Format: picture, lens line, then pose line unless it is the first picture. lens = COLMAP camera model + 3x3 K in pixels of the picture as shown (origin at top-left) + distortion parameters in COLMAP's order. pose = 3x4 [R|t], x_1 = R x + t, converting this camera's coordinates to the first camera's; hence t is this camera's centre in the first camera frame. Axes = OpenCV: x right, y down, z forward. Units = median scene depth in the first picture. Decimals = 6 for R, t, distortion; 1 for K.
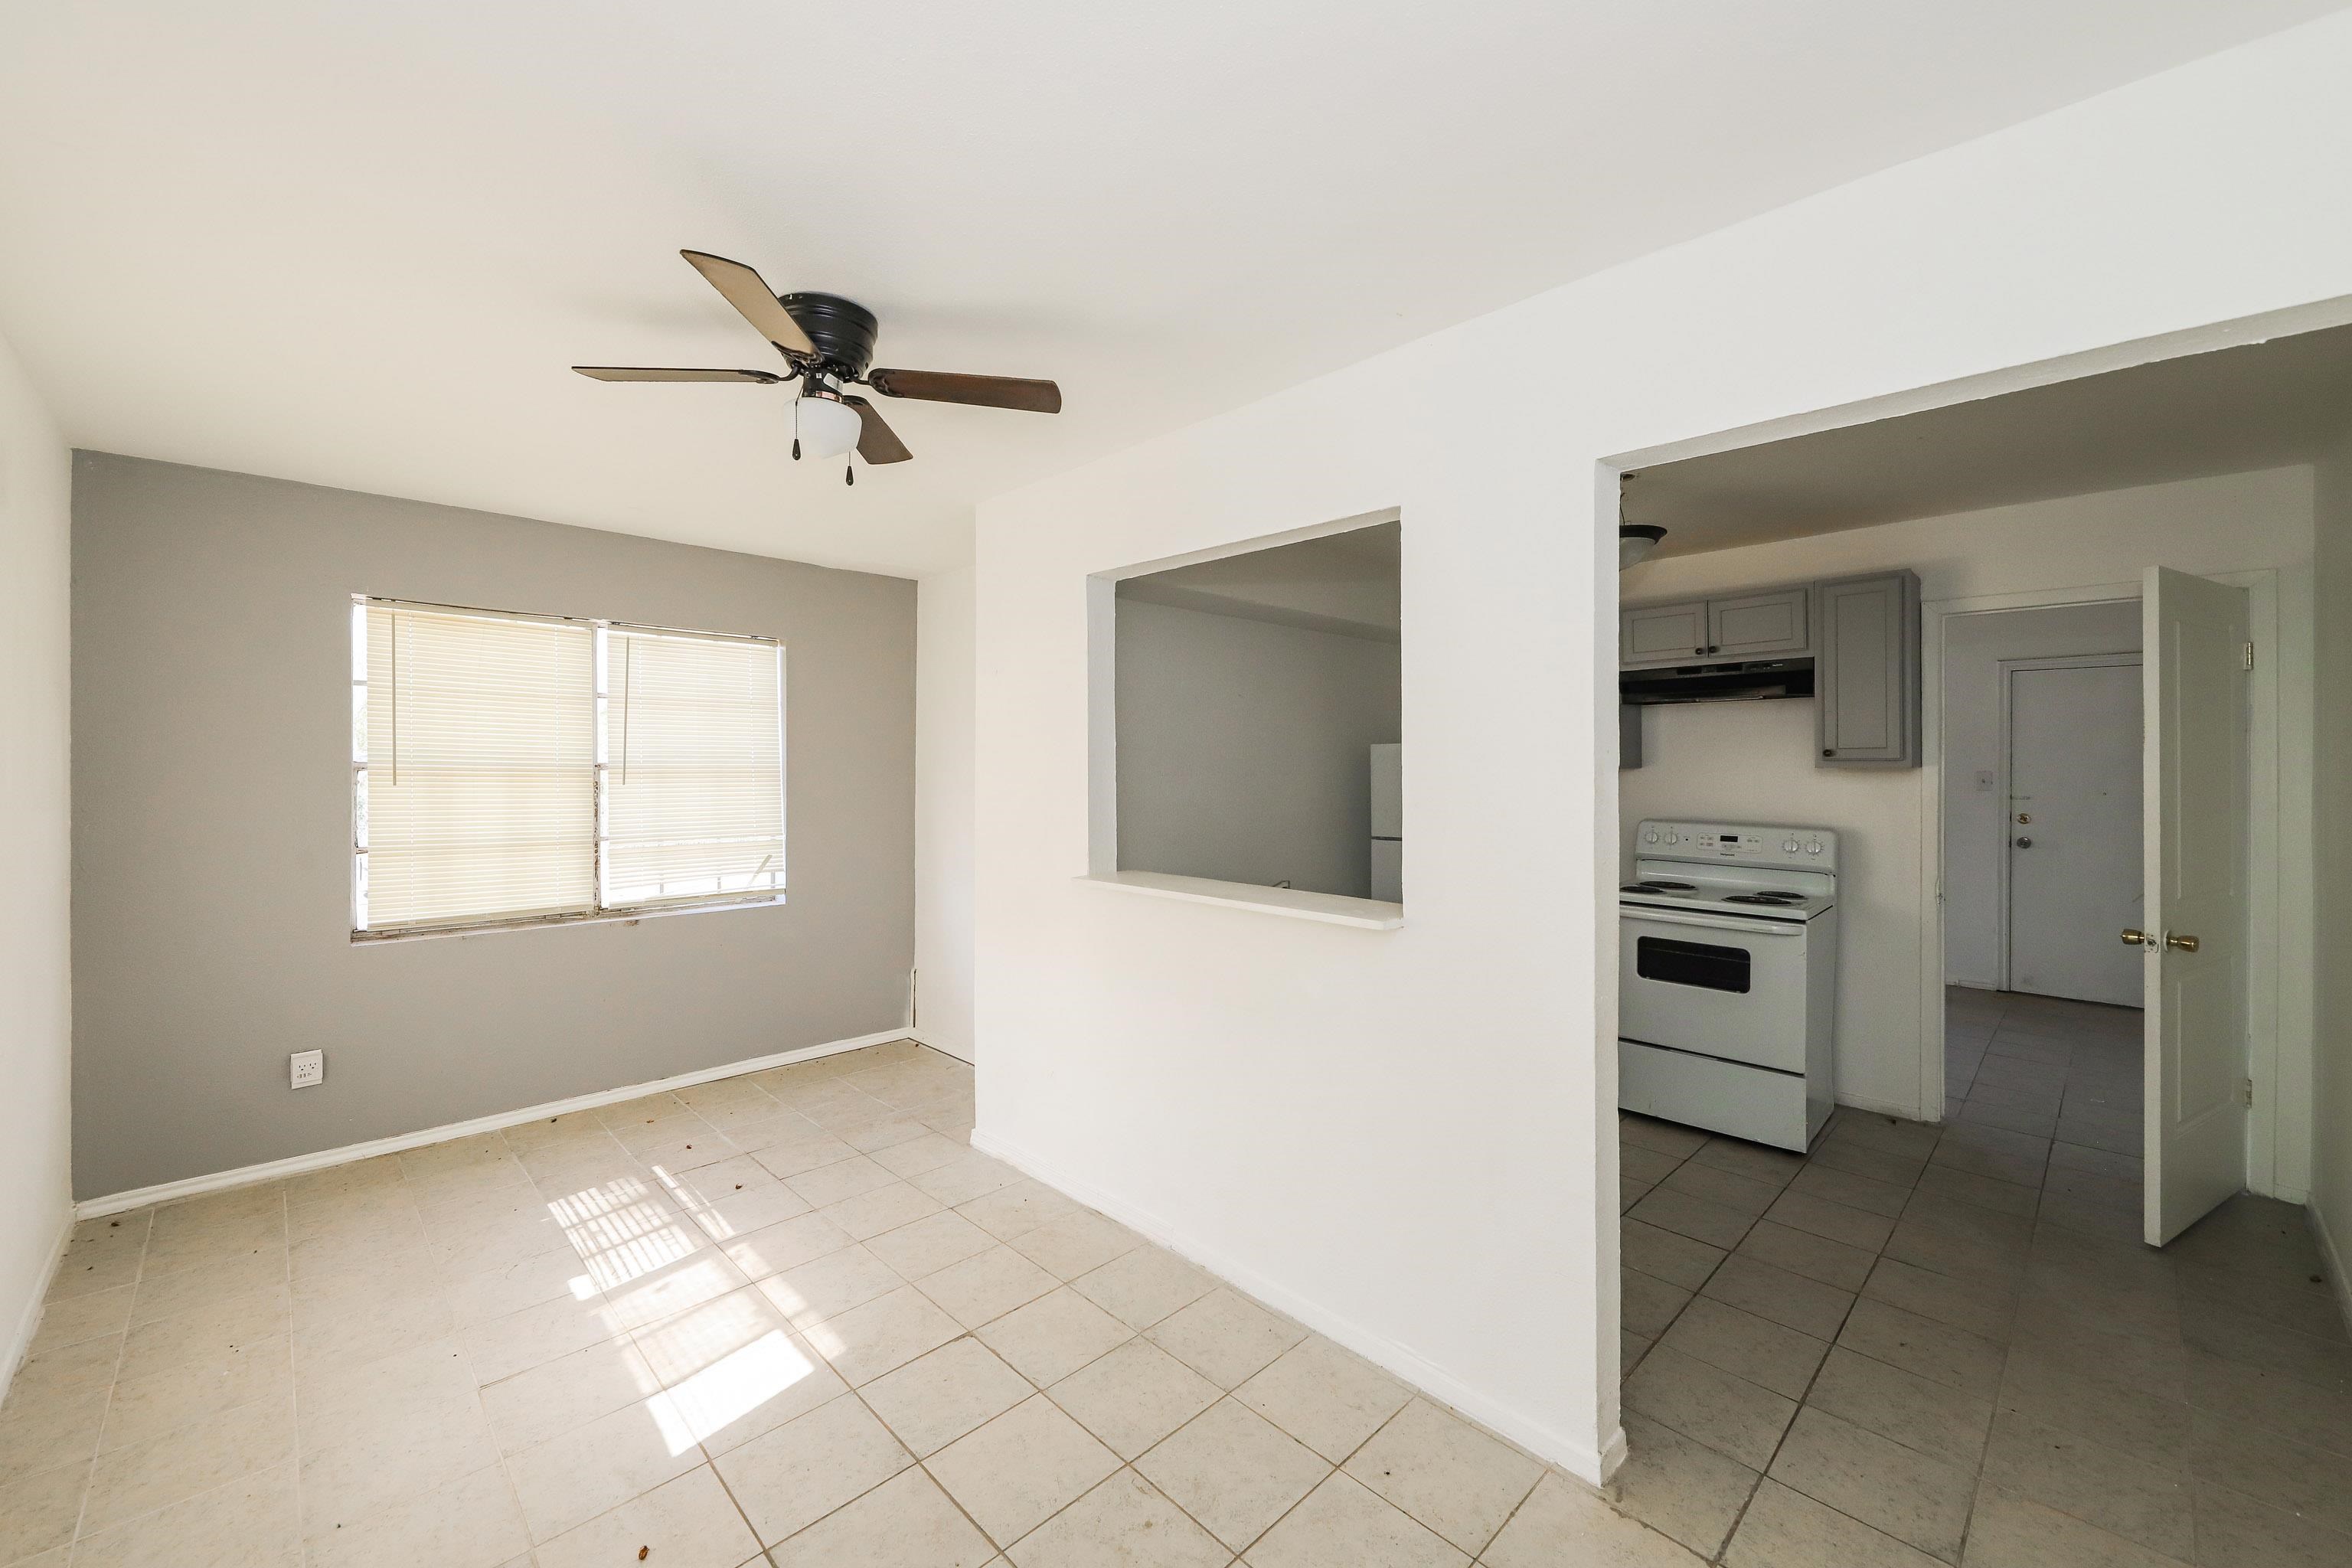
lens RADIAL K [[906.3, 0, 1166.1], [0, 906.3, 771.2], [0, 0, 1]] dist [0.015568, -0.007580]
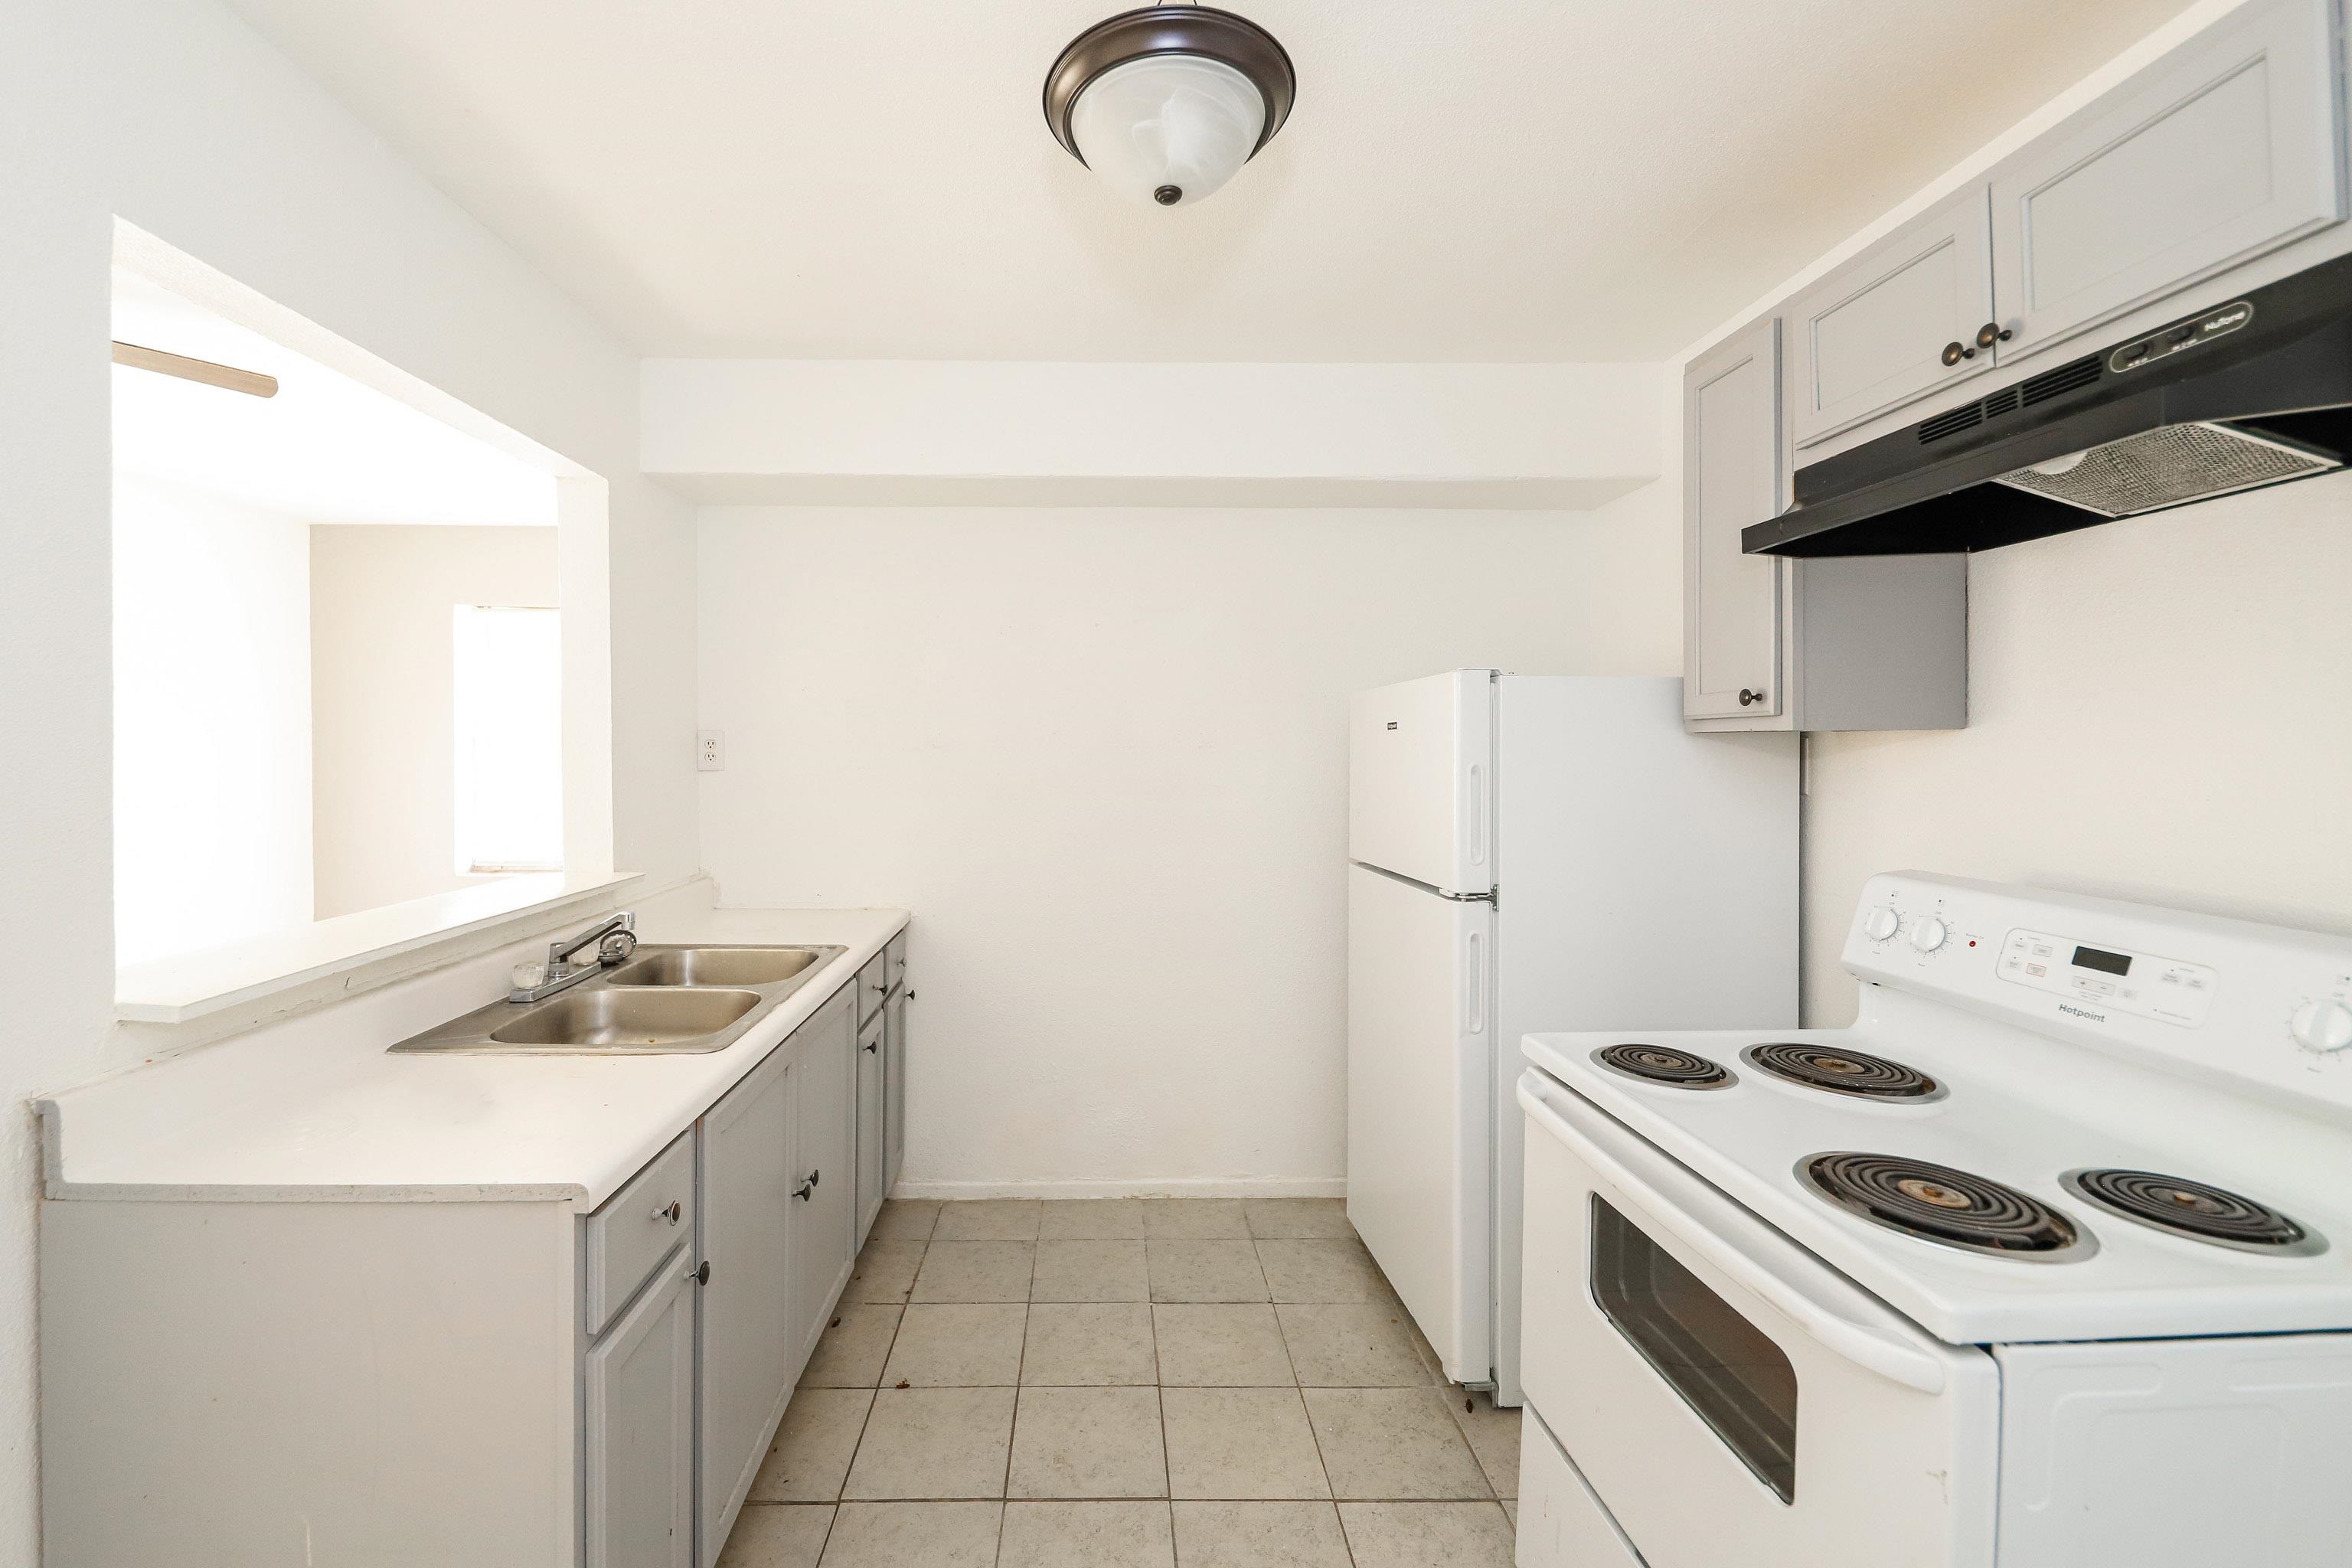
lens RADIAL K [[922.4, 0, 1115.1], [0, 922.4, 754.4], [0, 0, 1]] dist [0.001579, -0.000496]
pose [[0.735144, 0.006822, -0.677876, 0.612687], [-0.005731, 0.999976, 0.003848, 0.008072], [0.677886, 0.001057, 0.735166, 0.587062]]
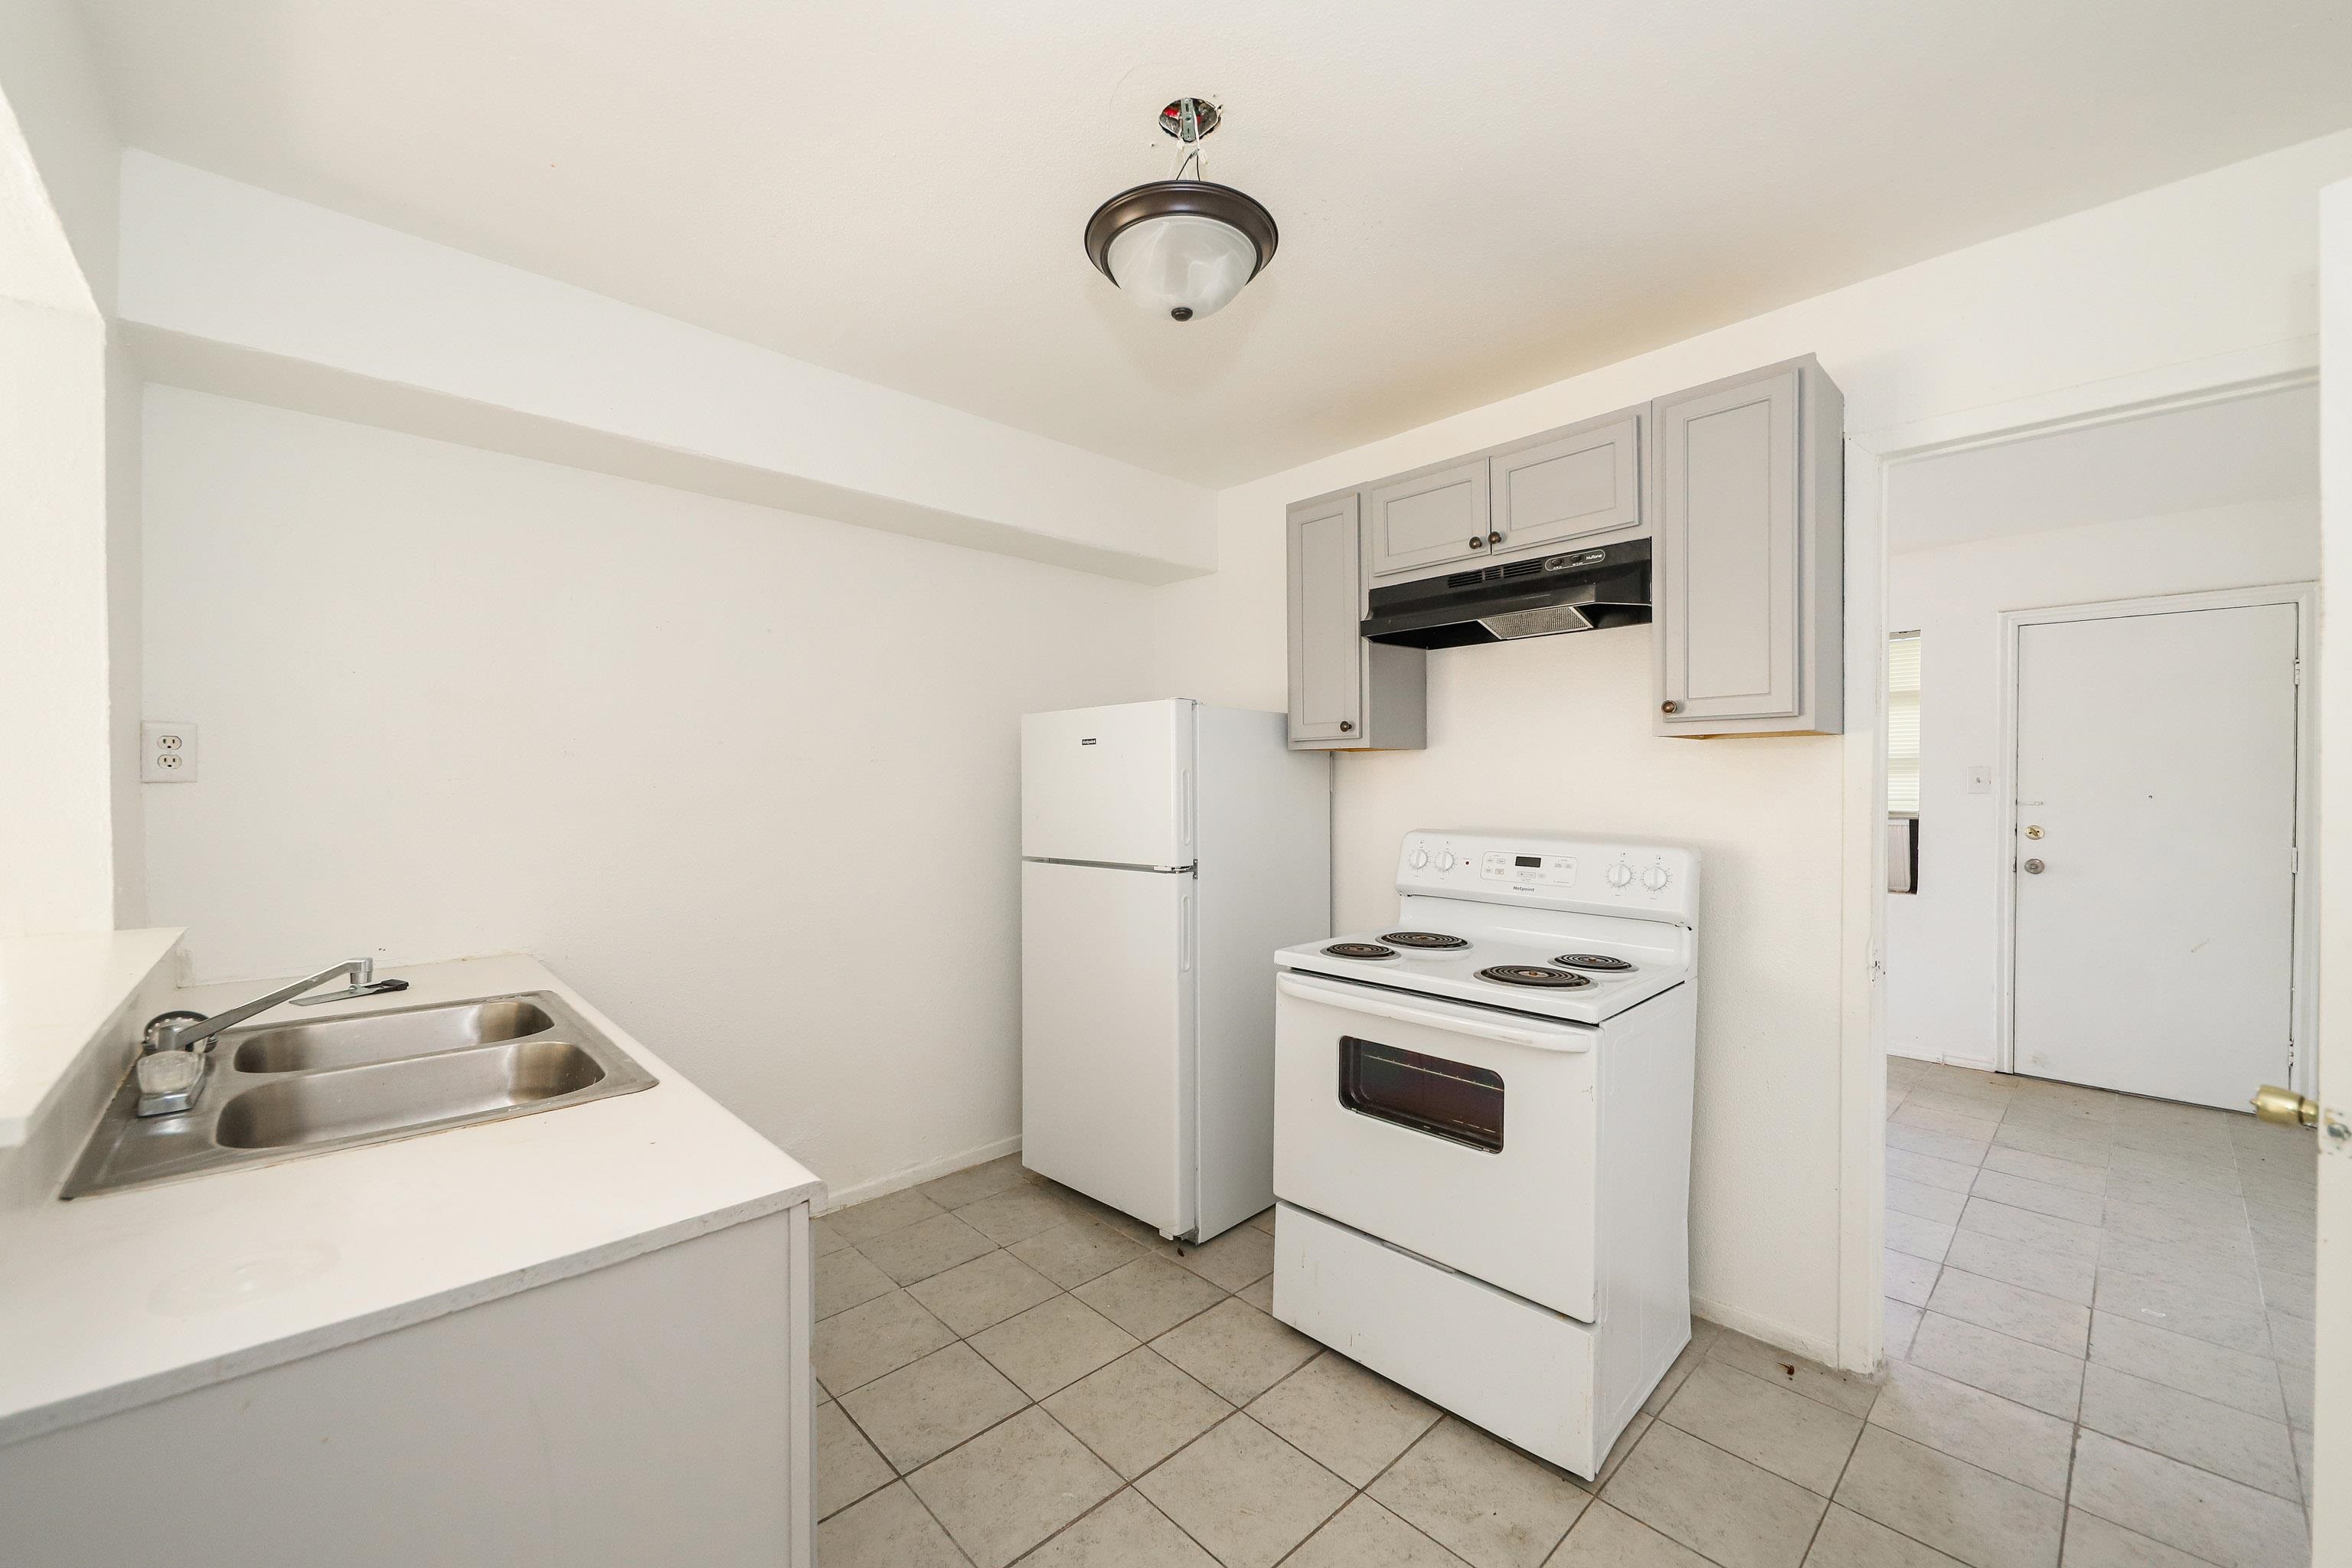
lens RADIAL K [[896.1, 0, 1180.6], [0, 896.1, 792.1], [0, 0, 1]] dist [0.015587, -0.007863]
pose [[0.999969, 0.001906, -0.007584, 0.414748], [-0.001876, 0.999991, 0.003929, 0.028175], [0.007592, -0.003914, 0.999964, 0.433459]]
